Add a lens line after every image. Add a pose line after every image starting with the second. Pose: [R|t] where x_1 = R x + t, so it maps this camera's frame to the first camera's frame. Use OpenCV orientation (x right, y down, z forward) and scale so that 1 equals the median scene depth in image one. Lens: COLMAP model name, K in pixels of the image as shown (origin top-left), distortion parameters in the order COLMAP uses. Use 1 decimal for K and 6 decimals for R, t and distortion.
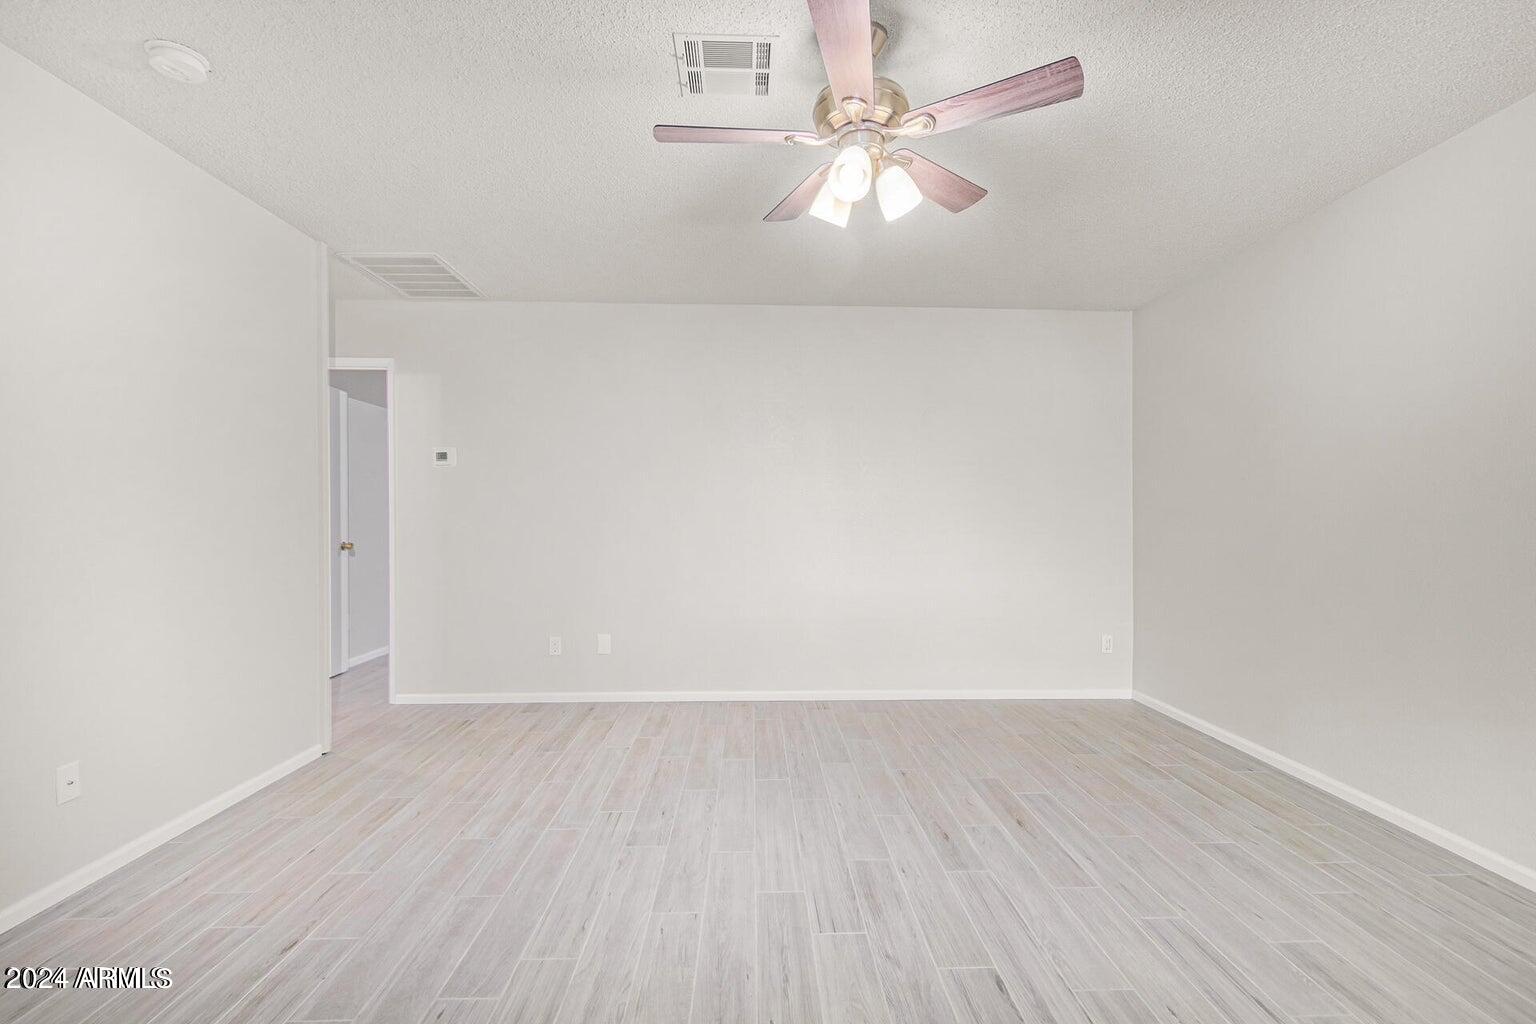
lens RADIAL K [[703.0, 0, 777.6], [0, 703.0, 520.0], [0, 0, 1]] dist [0.005470, -0.003739]
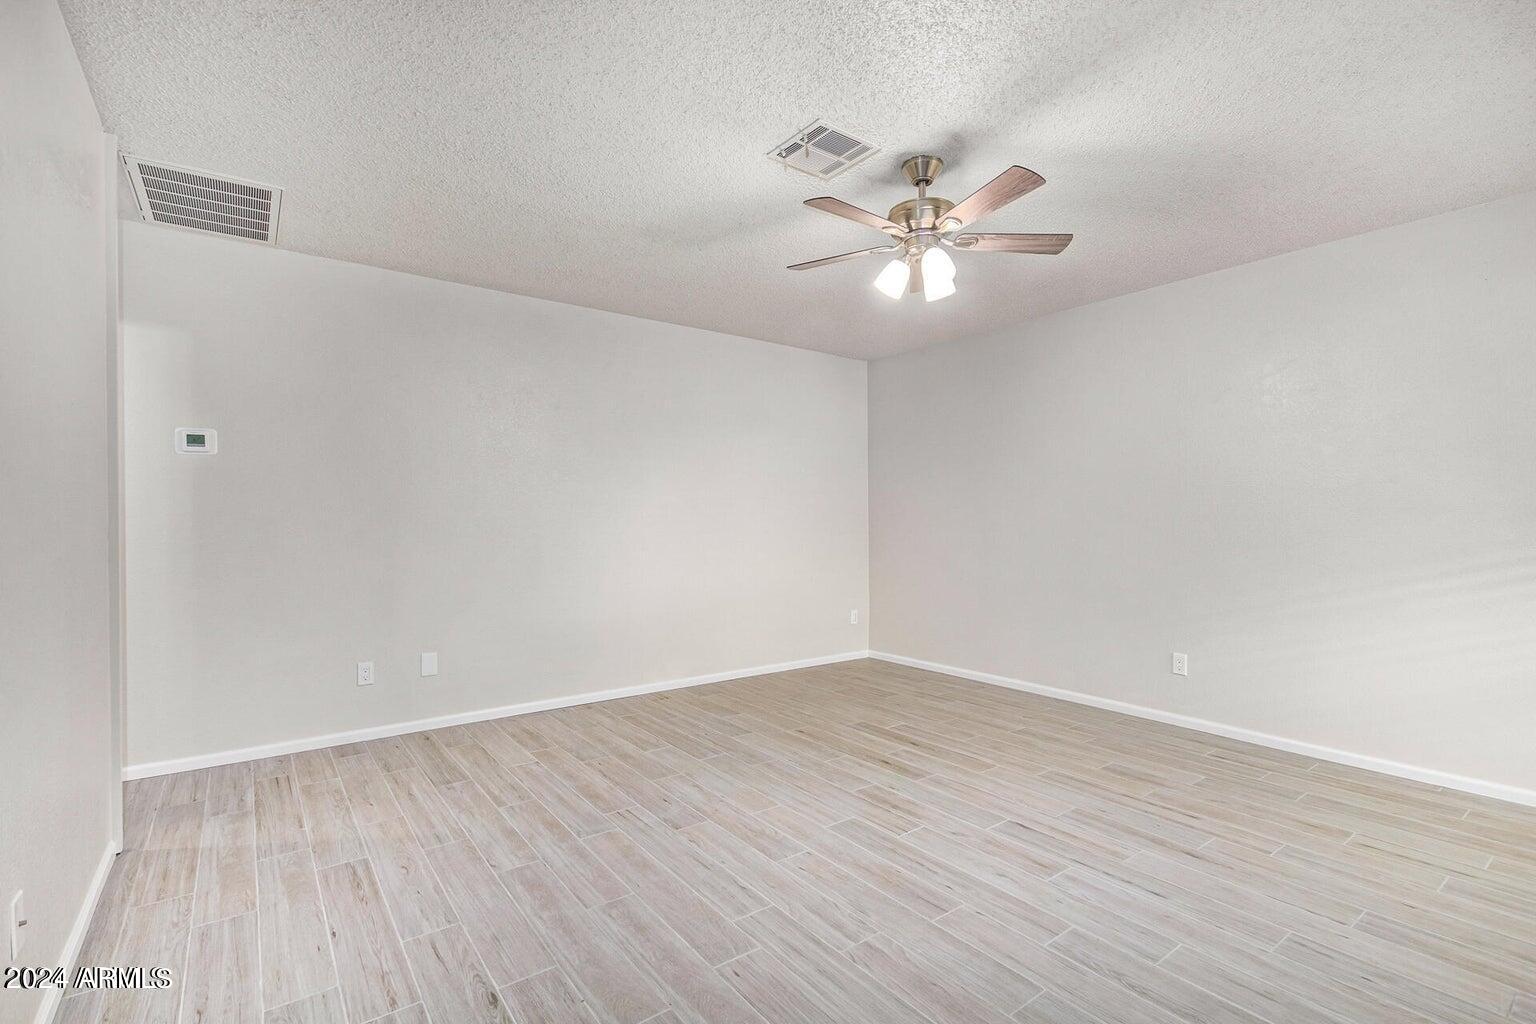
lens RADIAL K [[703.0, 0, 777.6], [0, 703.0, 520.0], [0, 0, 1]] dist [0.005470, -0.003739]
pose [[0.818531, -0.004718, 0.574442, -0.611557], [0.007361, 0.999970, -0.002276, 0.000698], [-0.574415, 0.006091, 0.818542, 0.037749]]
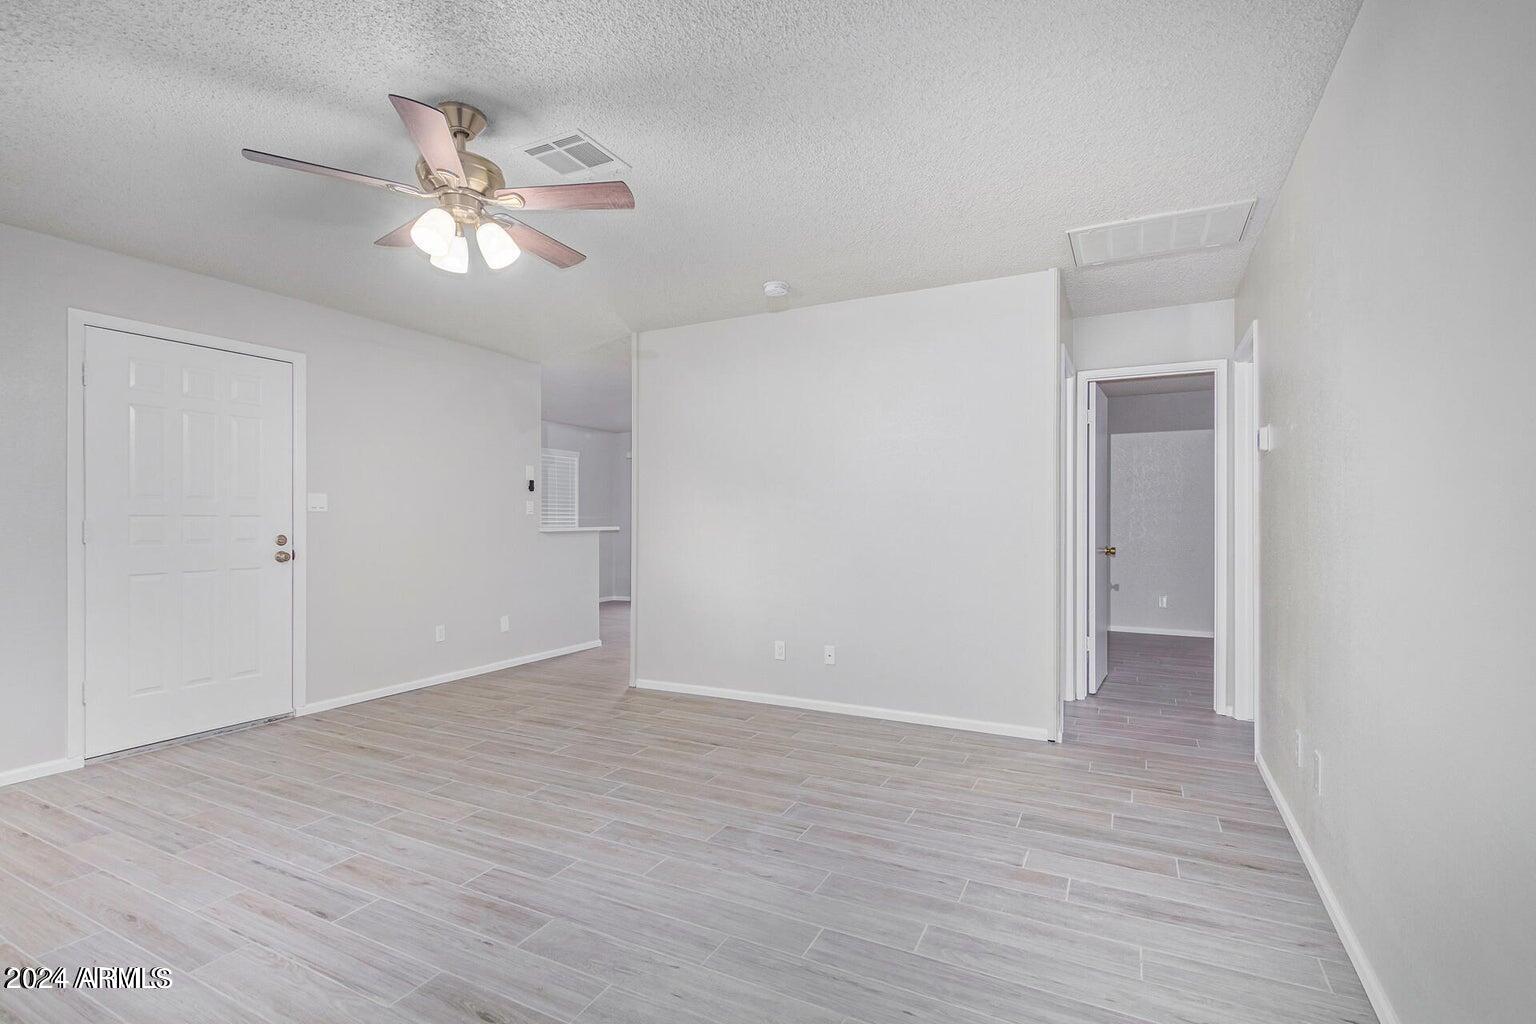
lens RADIAL K [[703.0, 0, 777.6], [0, 703.0, 520.0], [0, 0, 1]] dist [0.005470, -0.003739]
pose [[-0.484651, -0.000619, -0.874707, 0.613274], [-0.006551, 0.999974, 0.002922, -0.010644], [0.874683, 0.007147, -0.484643, 1.399261]]
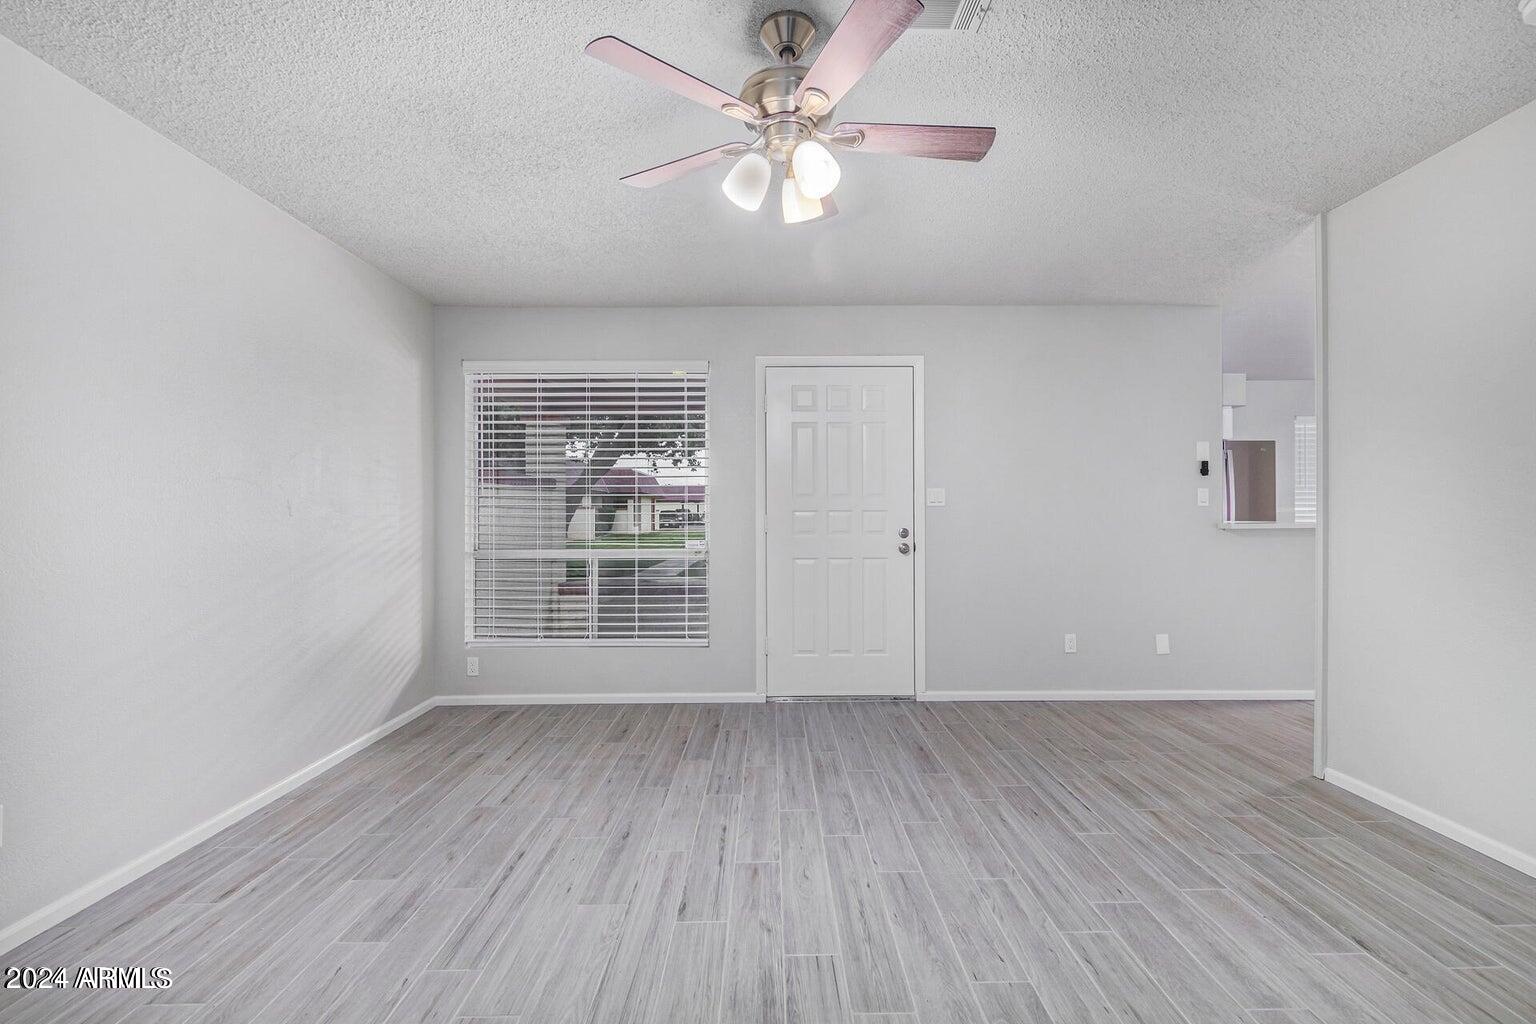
lens RADIAL K [[701.4, 0, 774.8], [0, 701.4, 511.3], [0, 0, 1]] dist [0.003710, -0.000579]
pose [[-0.999658, 0.003958, 0.025868, 0.078008], [0.004037, 0.999987, 0.003015, -0.012015], [-0.025856, 0.003118, -0.999661, 1.361502]]
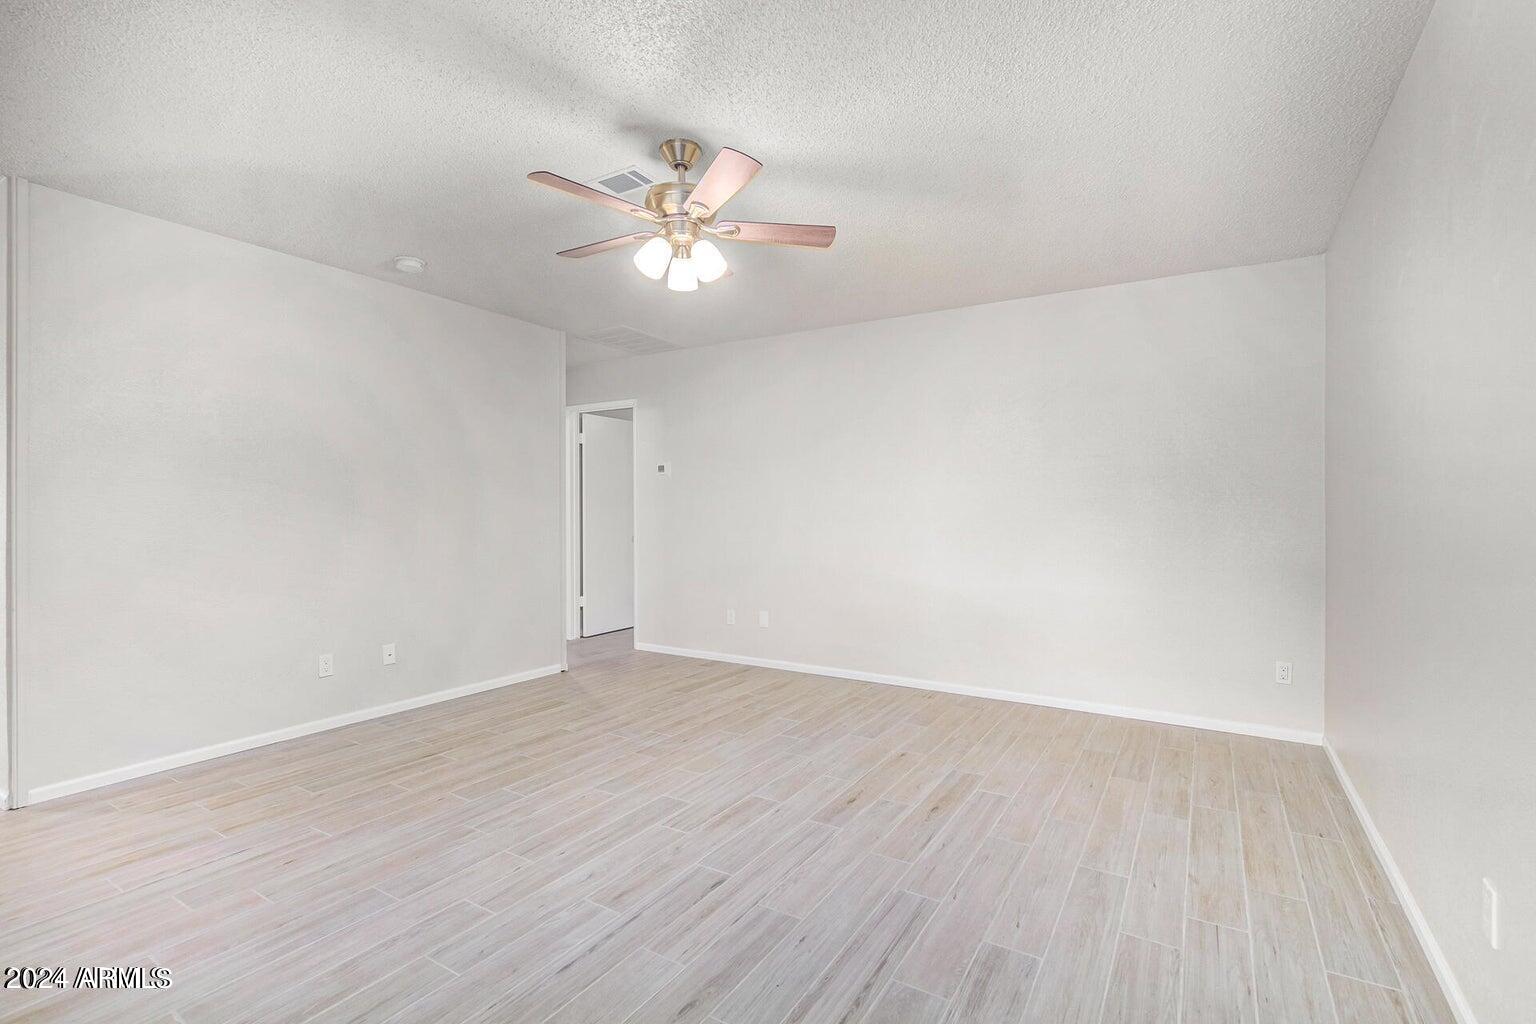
lens RADIAL K [[703.0, 0, 777.6], [0, 703.0, 520.0], [0, 0, 1]] dist [0.005470, -0.003739]
pose [[0.833736, 0.006189, -0.552128, 0.683992], [-0.004613, 0.999980, 0.004242, 0.000019], [0.552143, -0.000990, 0.833749, 0.004143]]
